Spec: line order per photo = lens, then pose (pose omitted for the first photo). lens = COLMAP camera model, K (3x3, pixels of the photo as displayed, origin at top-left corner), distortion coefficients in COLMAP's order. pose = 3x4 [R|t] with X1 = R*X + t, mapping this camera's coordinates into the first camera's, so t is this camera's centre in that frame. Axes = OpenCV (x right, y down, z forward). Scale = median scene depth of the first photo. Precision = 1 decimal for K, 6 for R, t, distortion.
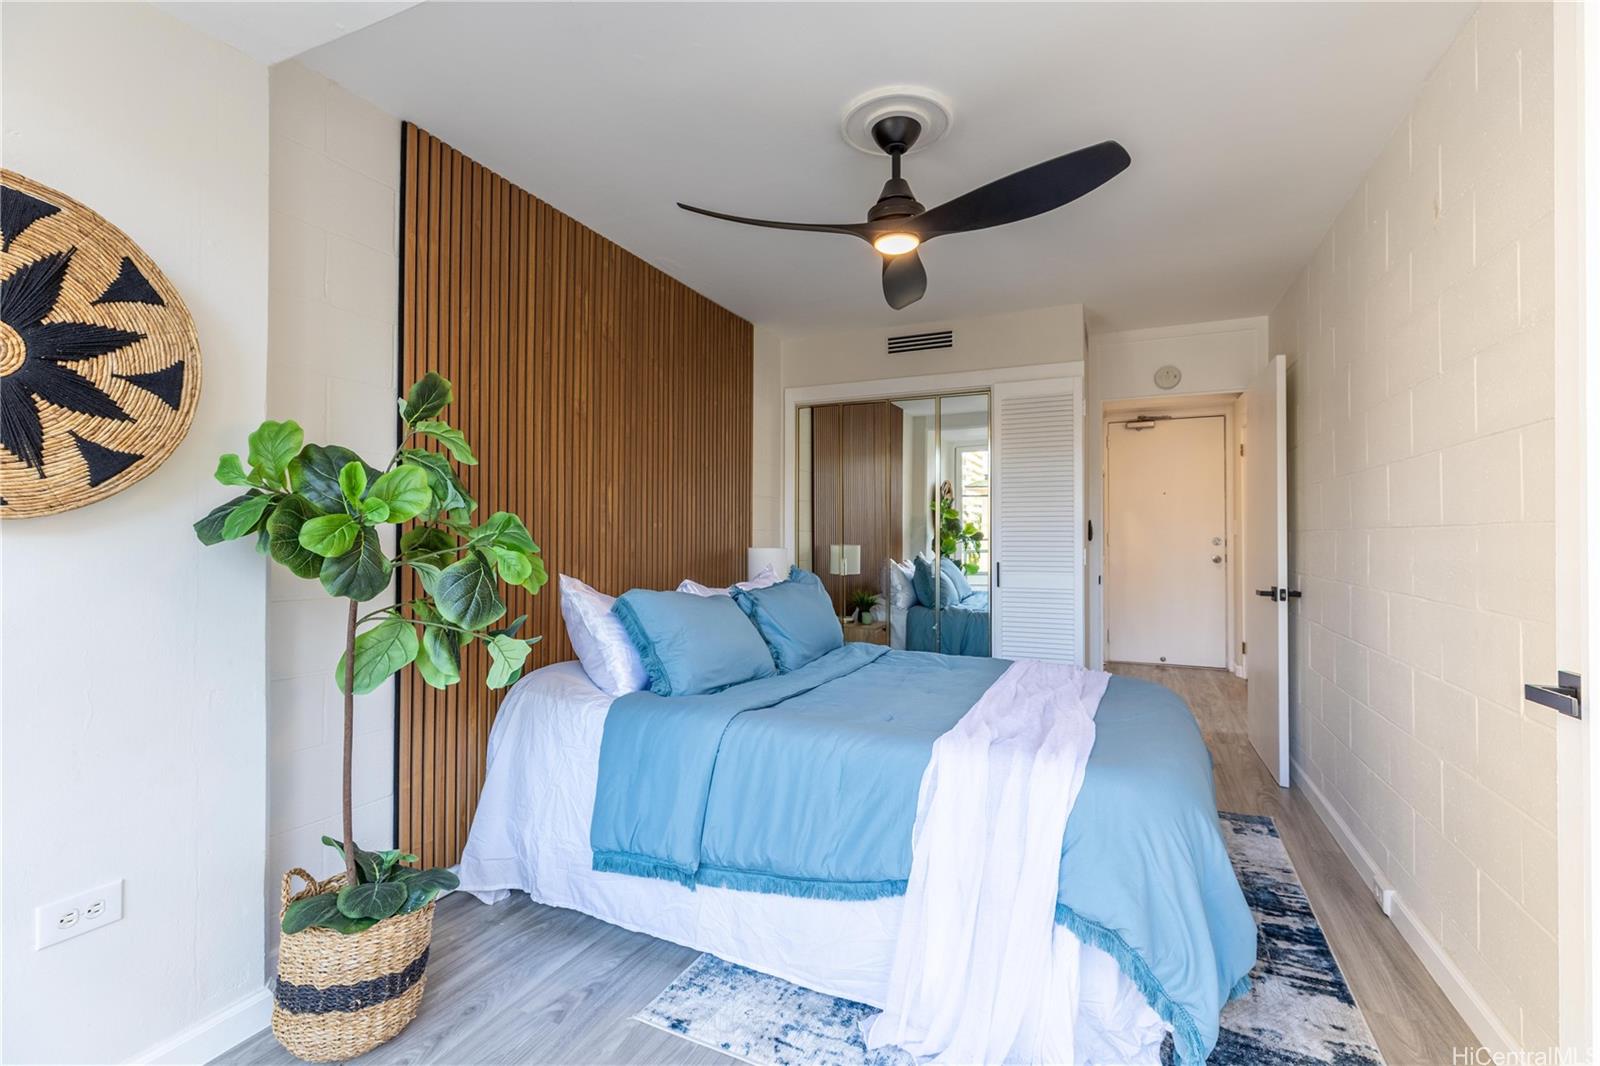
lens RADIAL K [[716.4, 0, 803.5], [0, 716.4, 532.0], [0, 0, 1]] dist [-0.001793, -0.000361]
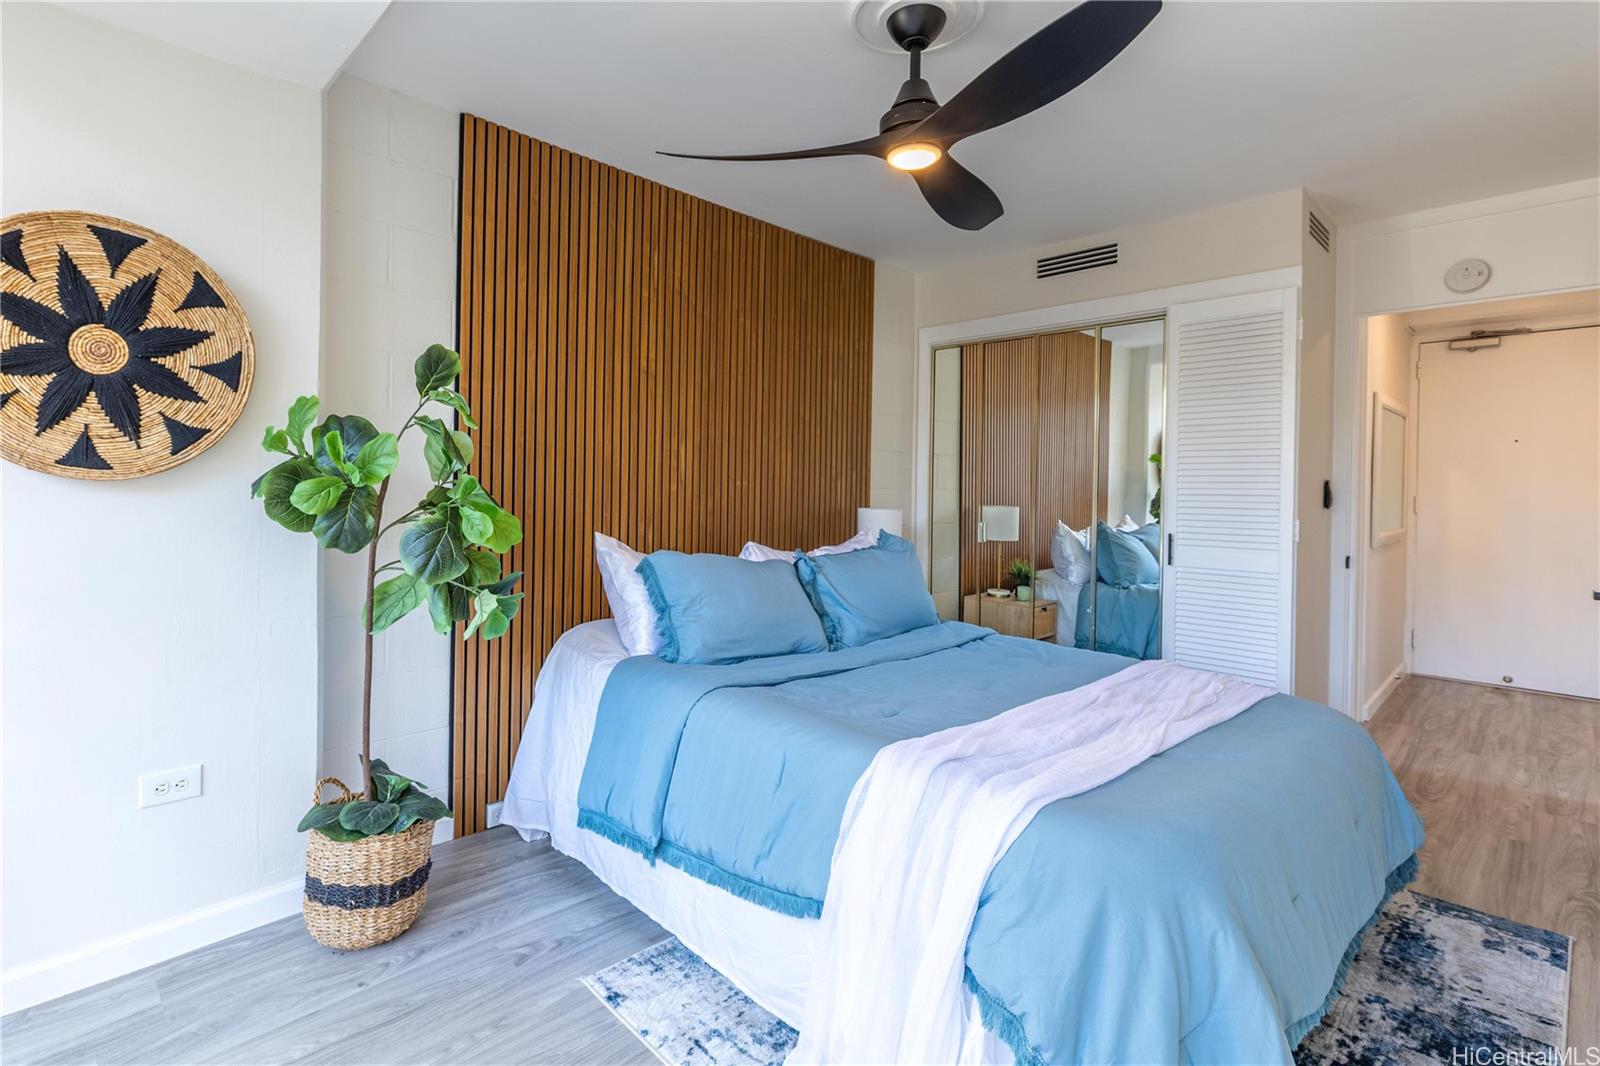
lens RADIAL K [[770.9, 0, 762.7], [0, 770.9, 493.7], [0, 0, 1]] dist [-0.000170, -0.001298]
pose [[0.922029, 0.015031, -0.386830, 0.330130], [-0.010285, 0.999844, 0.014335, -0.015970], [0.386985, -0.009238, 0.922040, 0.089546]]
